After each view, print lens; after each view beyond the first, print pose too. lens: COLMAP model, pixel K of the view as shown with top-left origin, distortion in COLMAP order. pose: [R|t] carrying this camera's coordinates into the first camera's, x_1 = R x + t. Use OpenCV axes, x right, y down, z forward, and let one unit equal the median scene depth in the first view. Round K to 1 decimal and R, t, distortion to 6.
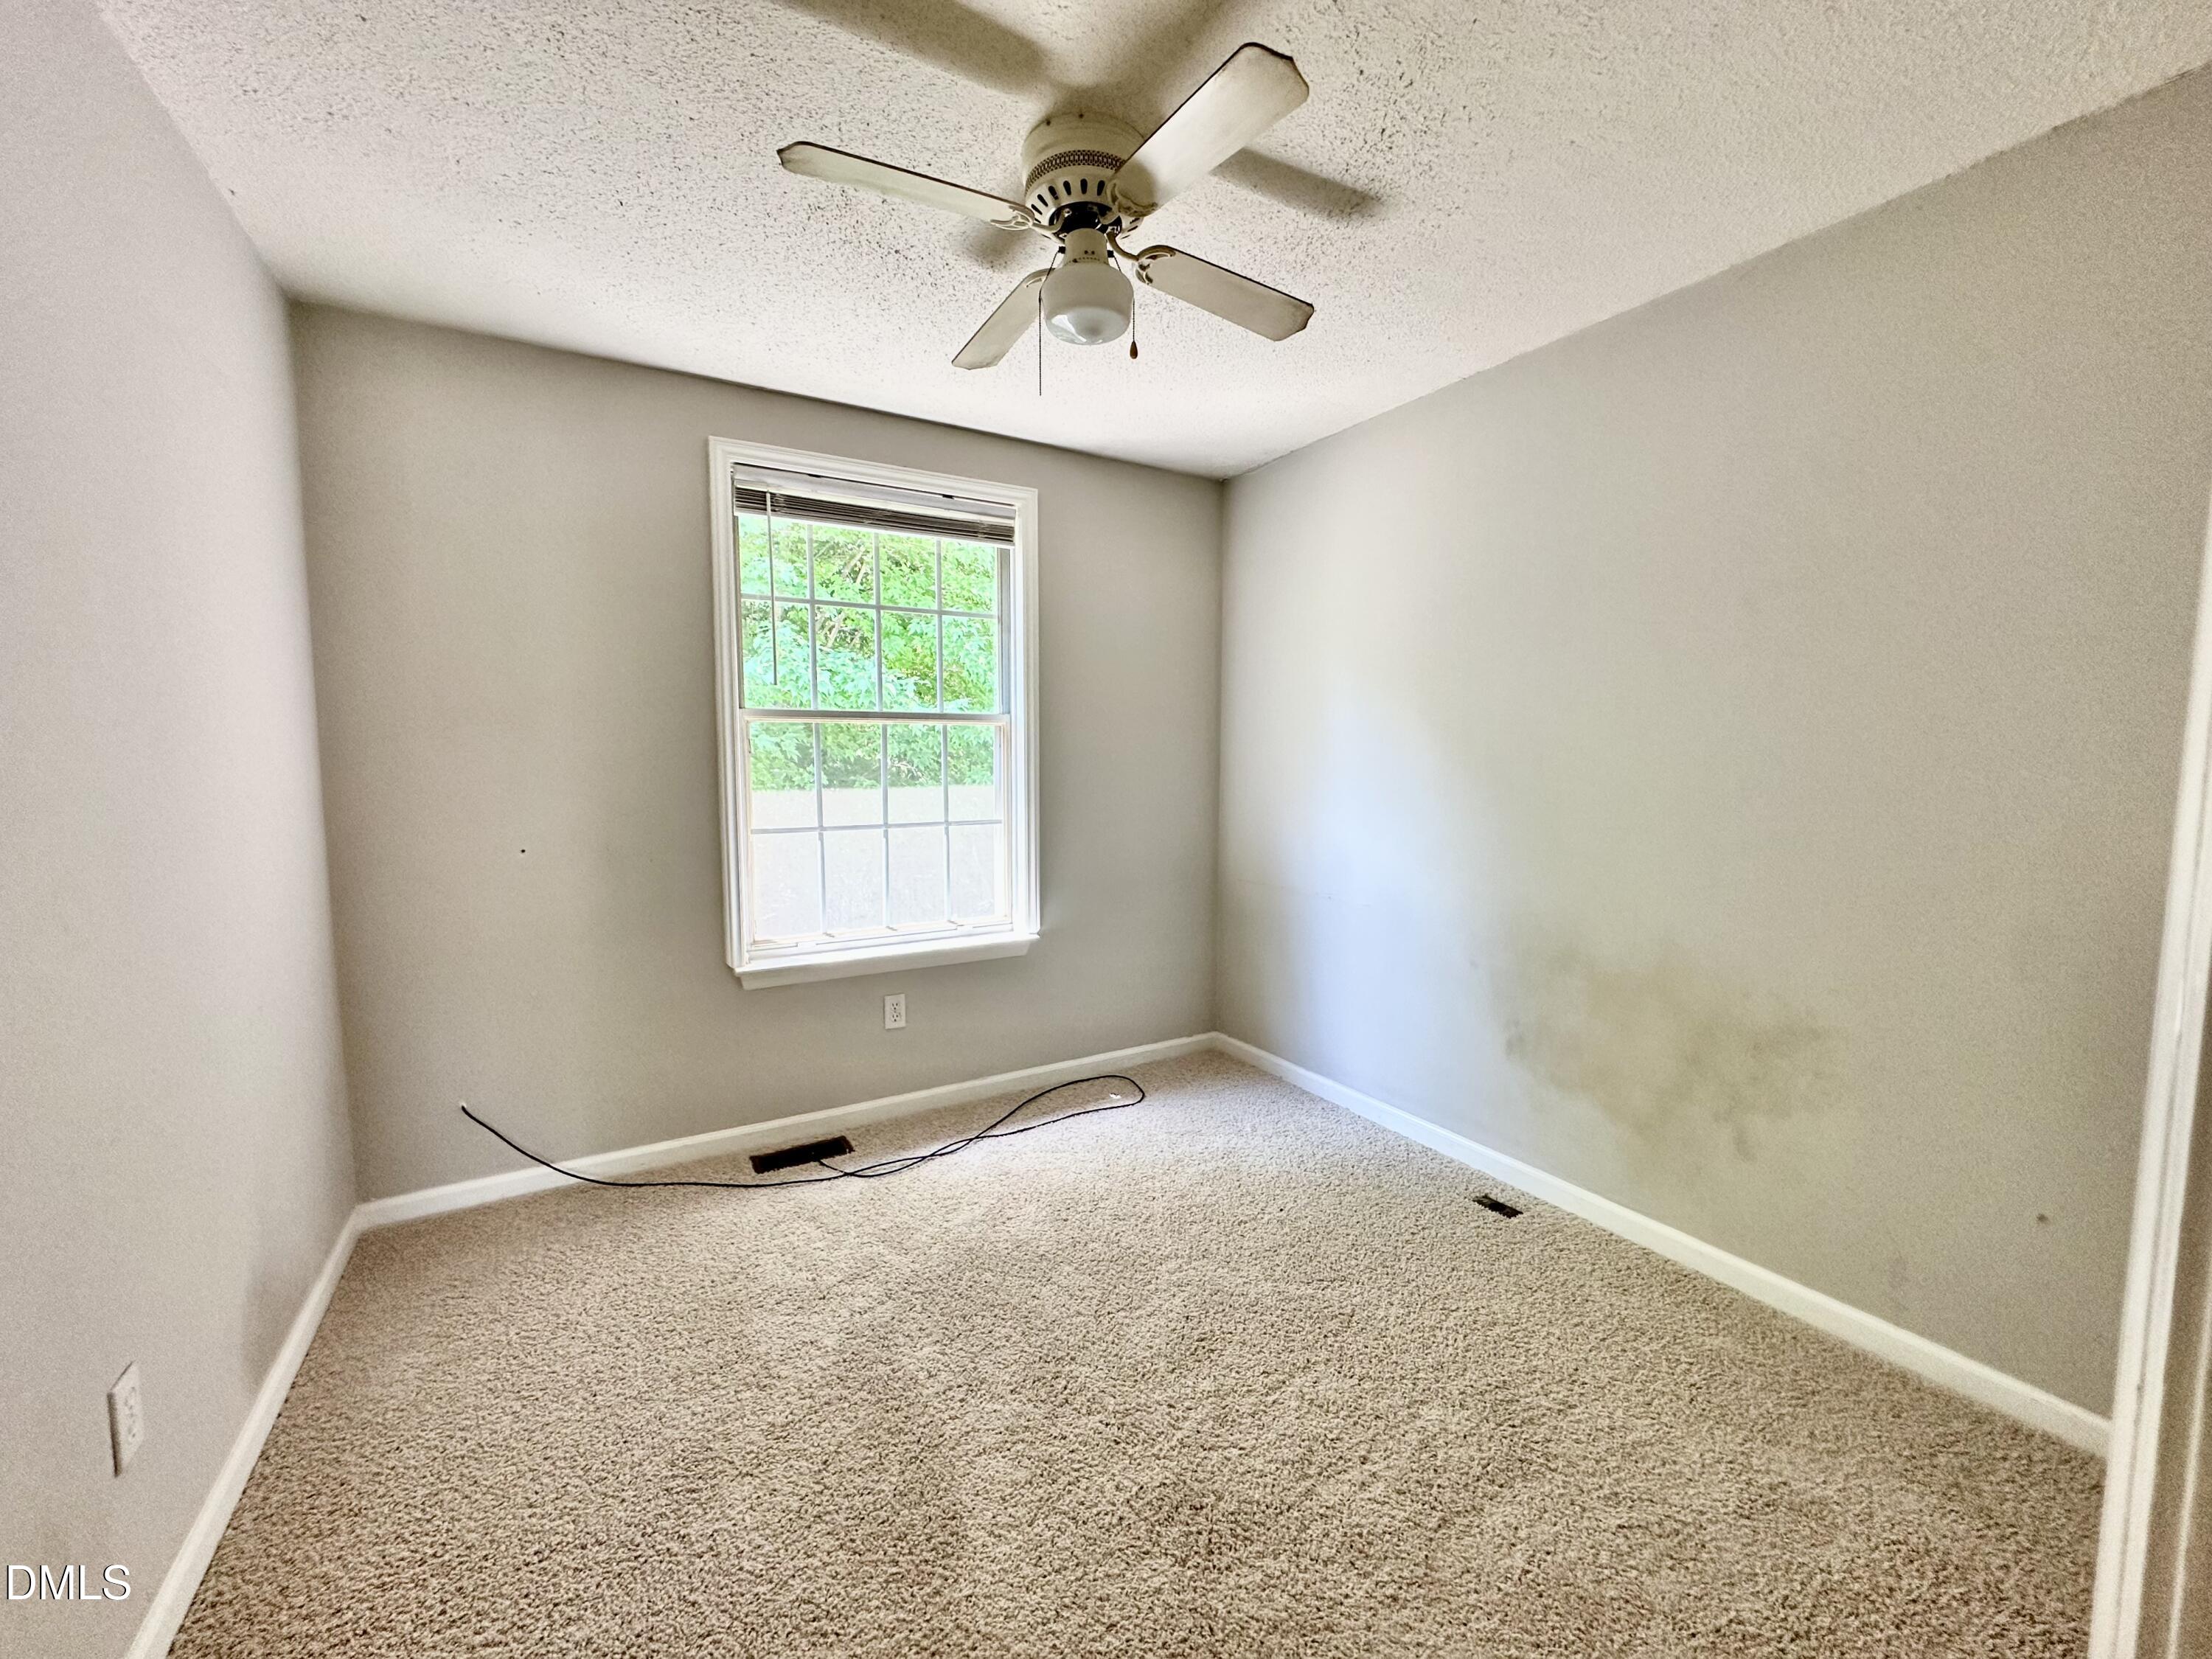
lens RADIAL K [[880.6, 0, 1110.2], [0, 880.6, 833.0], [0, 0, 1]] dist [0.001405, 0.000037]
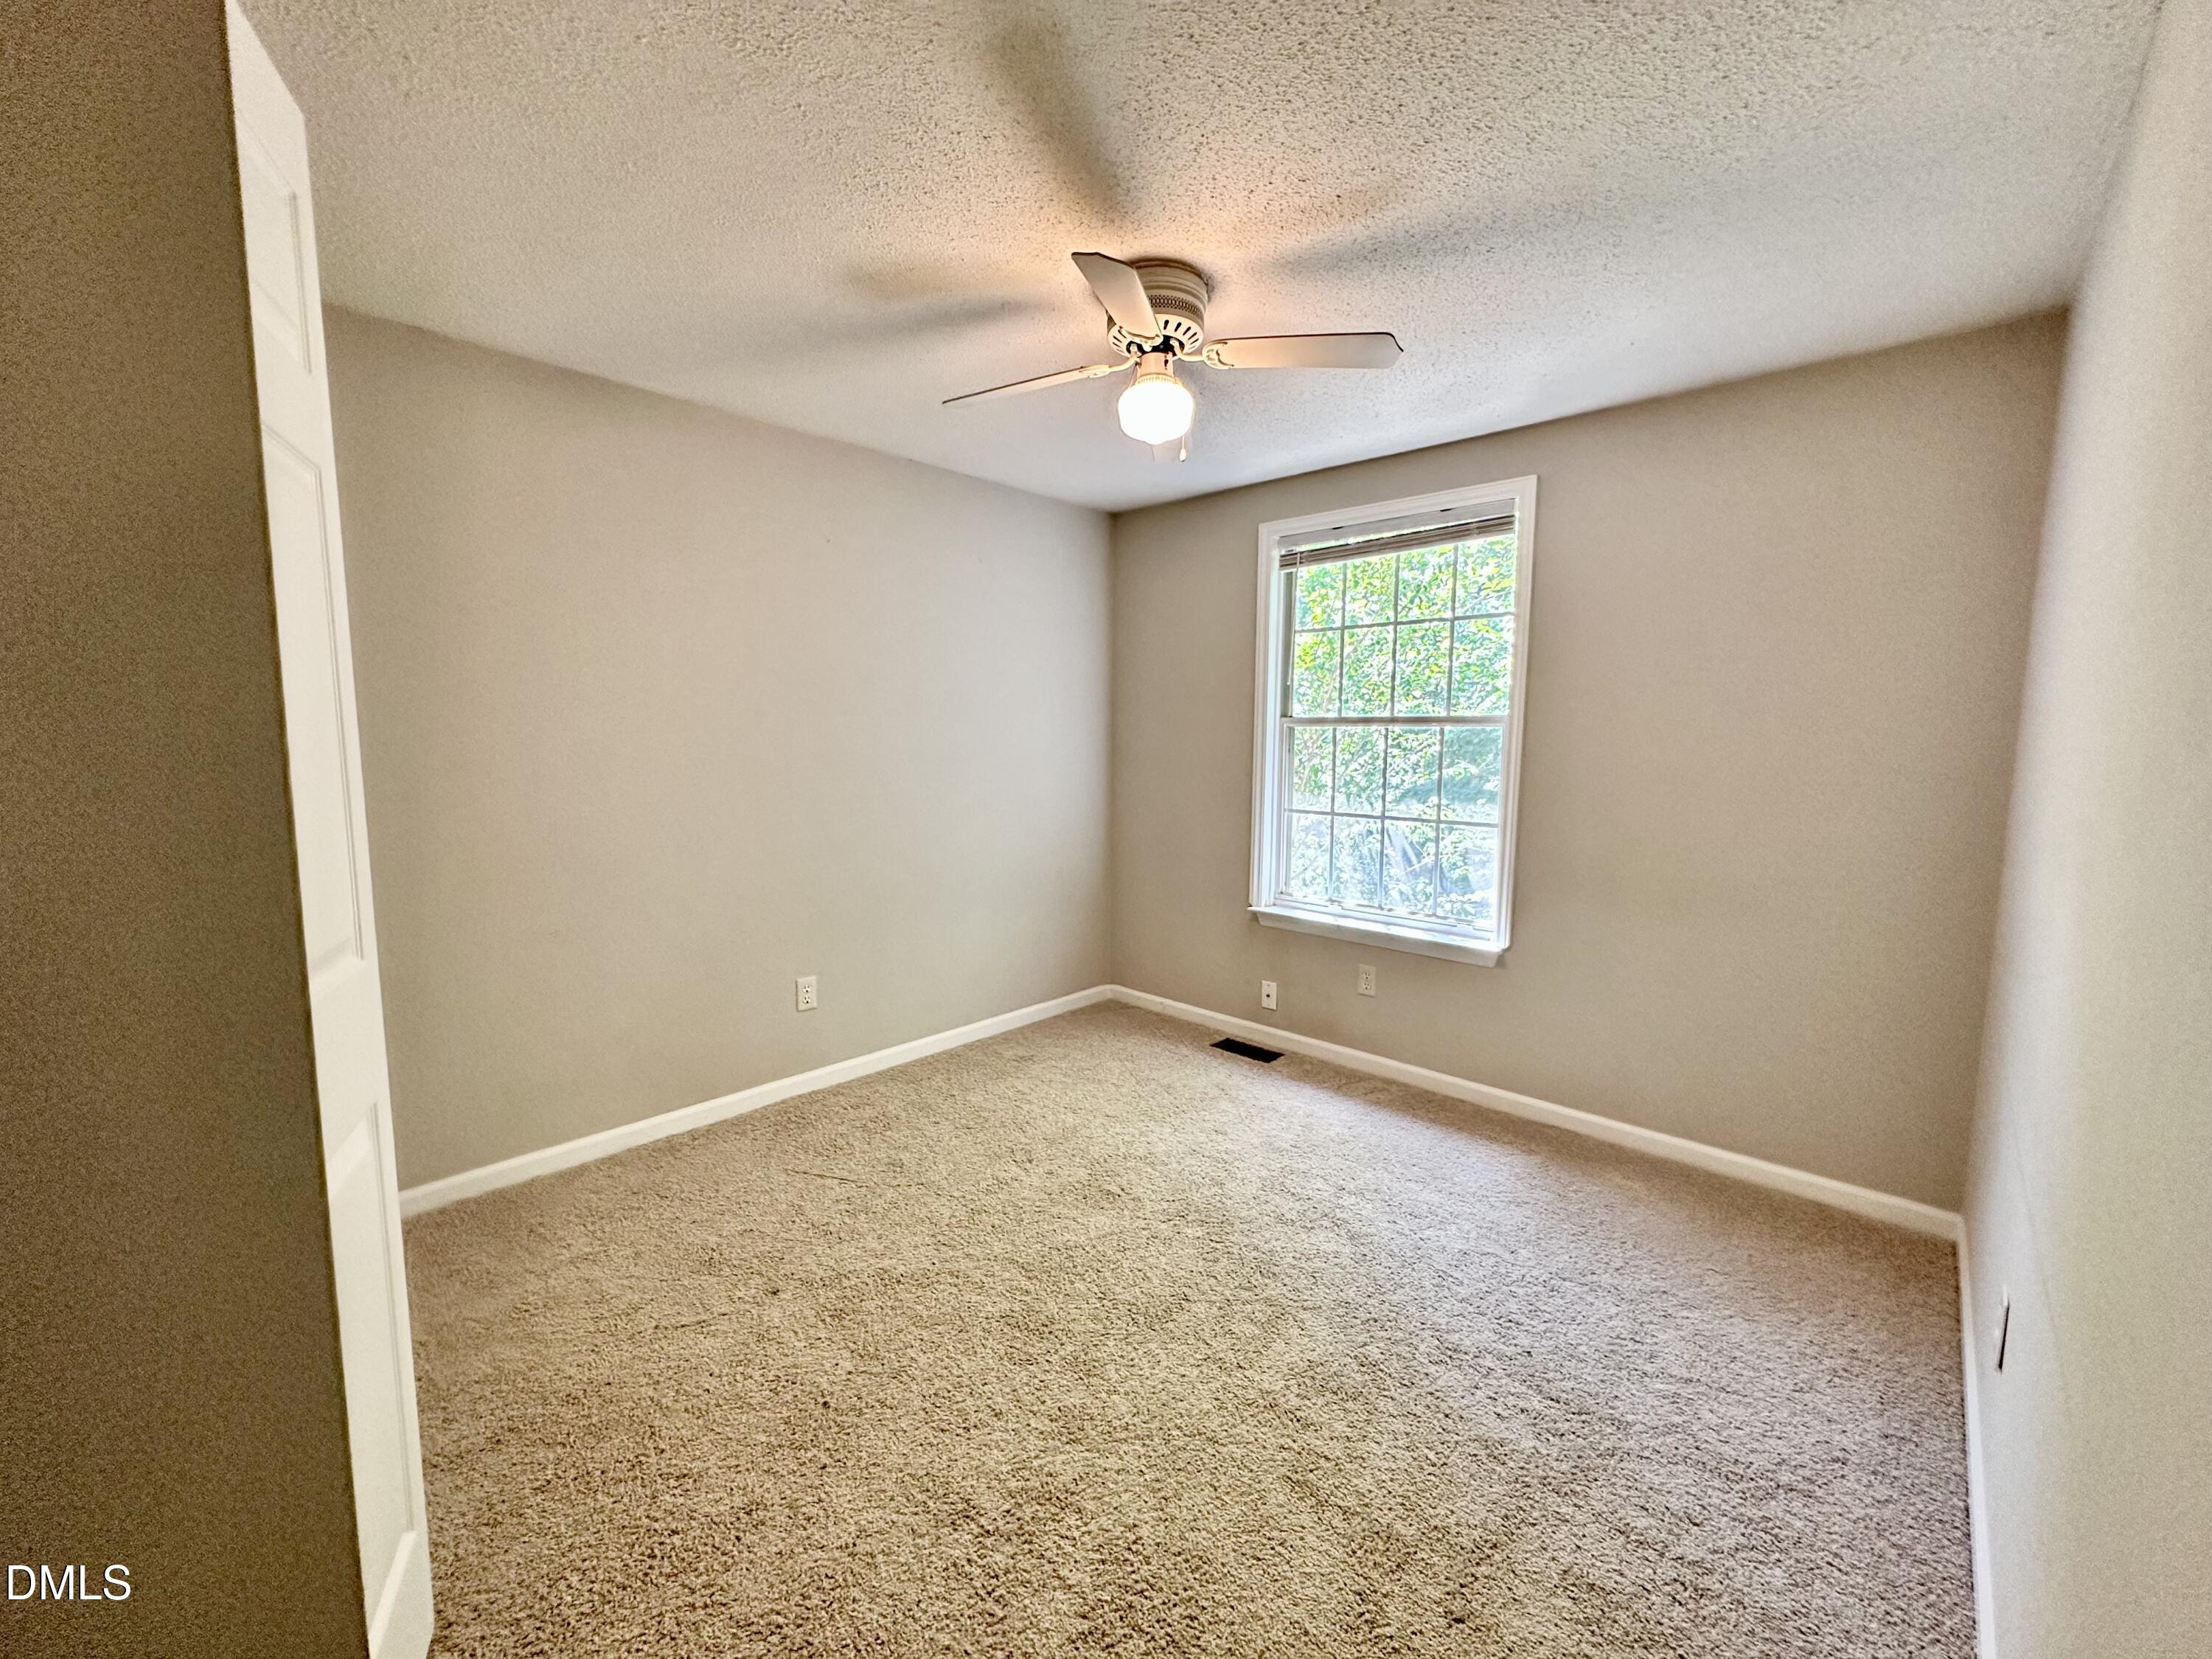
lens RADIAL K [[880.6, 0, 1102.7], [0, 880.6, 828.8], [0, 0, 1]] dist [0.001405, 0.000037]
pose [[0.241237, 0.087712, -0.966494, 0.743277], [-0.085167, 0.993978, 0.068949, -0.039132], [0.966722, 0.065681, 0.247255, 0.369491]]
